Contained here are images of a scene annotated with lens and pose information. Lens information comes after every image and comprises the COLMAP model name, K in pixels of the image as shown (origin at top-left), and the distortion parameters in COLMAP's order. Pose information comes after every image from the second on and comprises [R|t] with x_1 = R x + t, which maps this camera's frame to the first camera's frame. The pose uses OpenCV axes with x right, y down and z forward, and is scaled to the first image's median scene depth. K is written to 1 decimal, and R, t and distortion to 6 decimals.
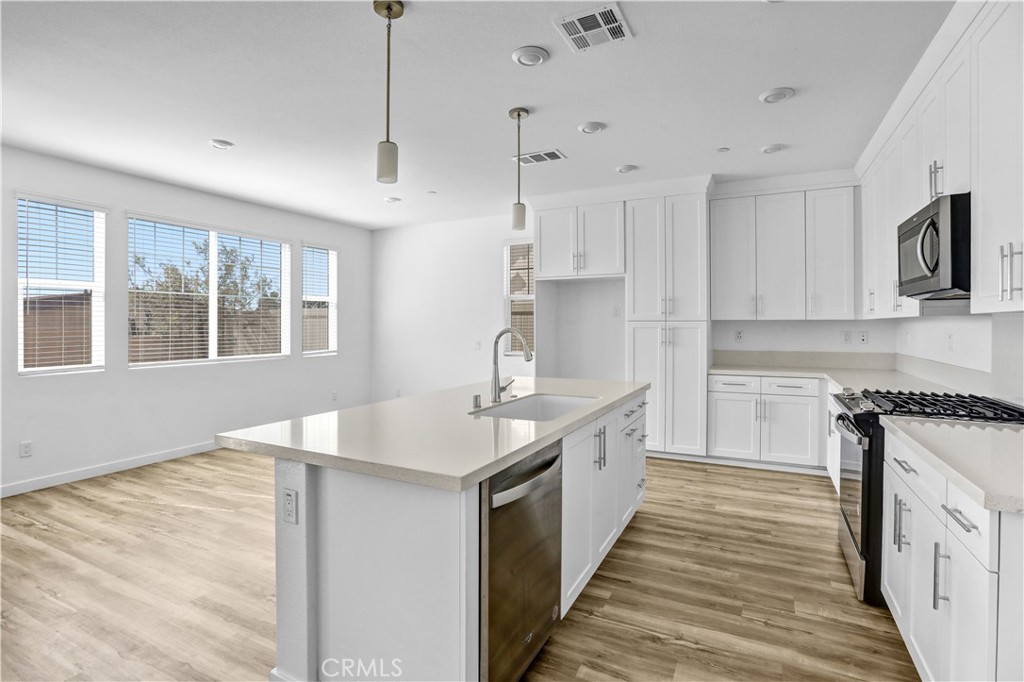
lens RADIAL K [[492.7, 0, 515.8], [0, 492.7, 320.2], [0, 0, 1]] dist [-0.051219, 0.021907]
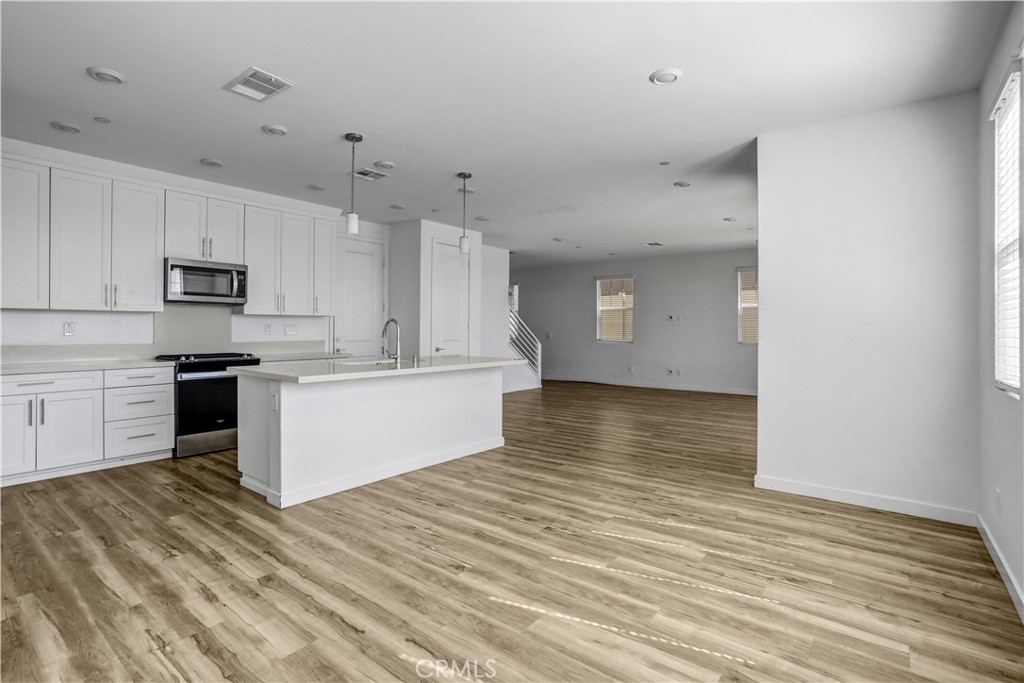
lens RADIAL K [[492.7, 0, 505.5], [0, 492.7, 323.9], [0, 0, 1]] dist [-0.051219, 0.021907]
pose [[-0.979308, 0.000769, 0.202373, -0.422284], [-0.003102, 0.999818, -0.018811, 0.037433], [-0.202350, -0.019050, -0.979128, 1.476530]]
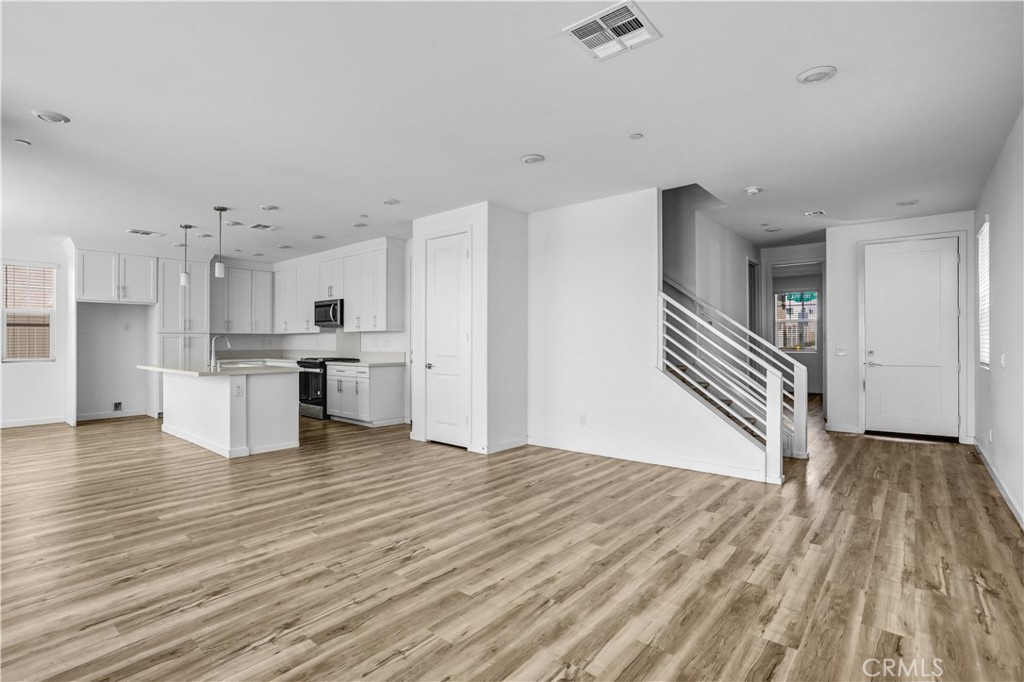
lens RADIAL K [[492.7, 0, 505.7], [0, 492.7, 333.5], [0, 0, 1]] dist [-0.051219, 0.021907]
pose [[0.232793, 0.014418, 0.972420, -1.114634], [-0.006611, 0.999890, -0.013243, 0.018617], [-0.972504, -0.003345, 0.232862, -0.488004]]
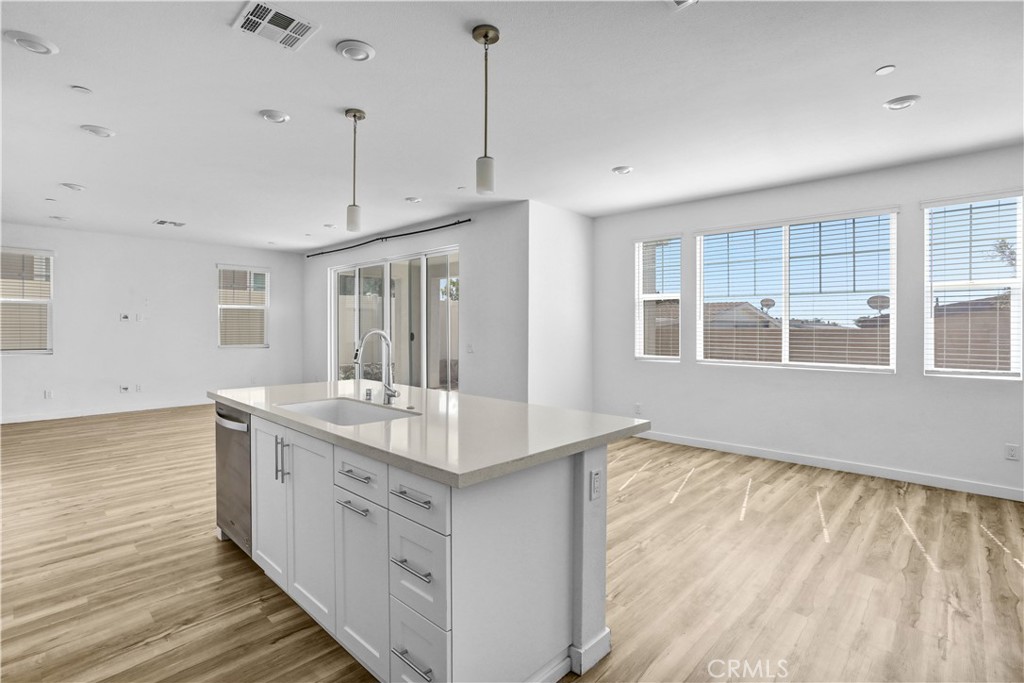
lens RADIAL K [[492.7, 0, 505.5], [0, 492.7, 332.2], [0, 0, 1]] dist [-0.051219, 0.021907]
pose [[-0.292521, 0.011397, -0.956191, 0.482264], [0.008431, 0.999921, 0.009339, 0.008075], [0.956222, -0.005330, -0.292593, 0.878841]]
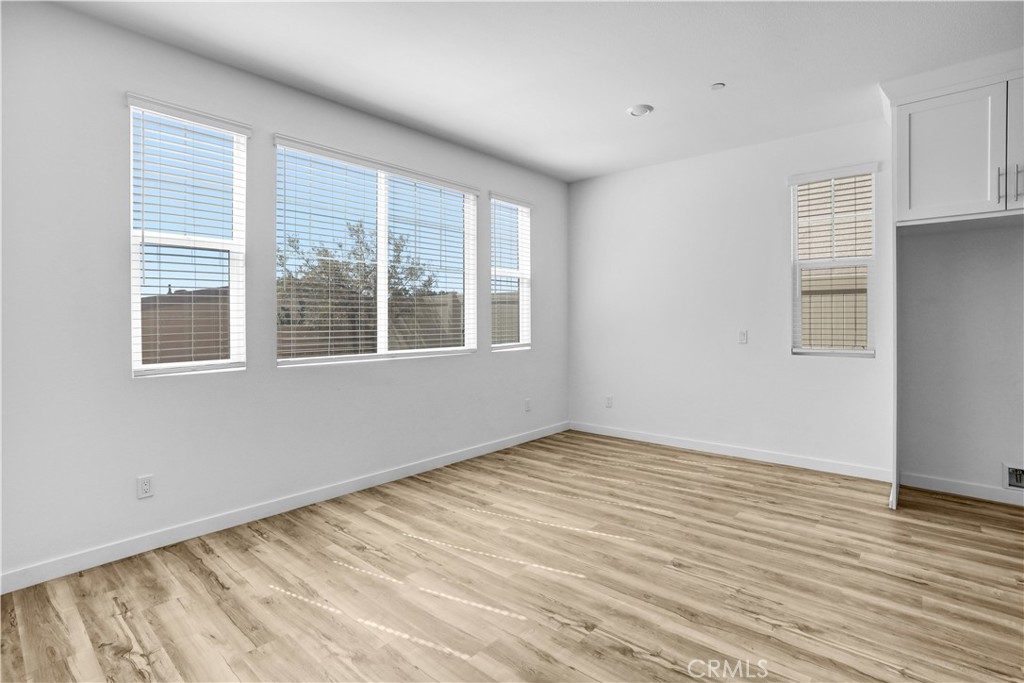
lens RADIAL K [[492.7, 0, 506.4], [0, 492.7, 323.6], [0, 0, 1]] dist [-0.051219, 0.021907]
pose [[0.968158, 0.000629, -0.250341, -0.311643], [0.003387, 0.999872, 0.015610, 0.029204], [0.250319, -0.015961, 0.968032, 0.403946]]
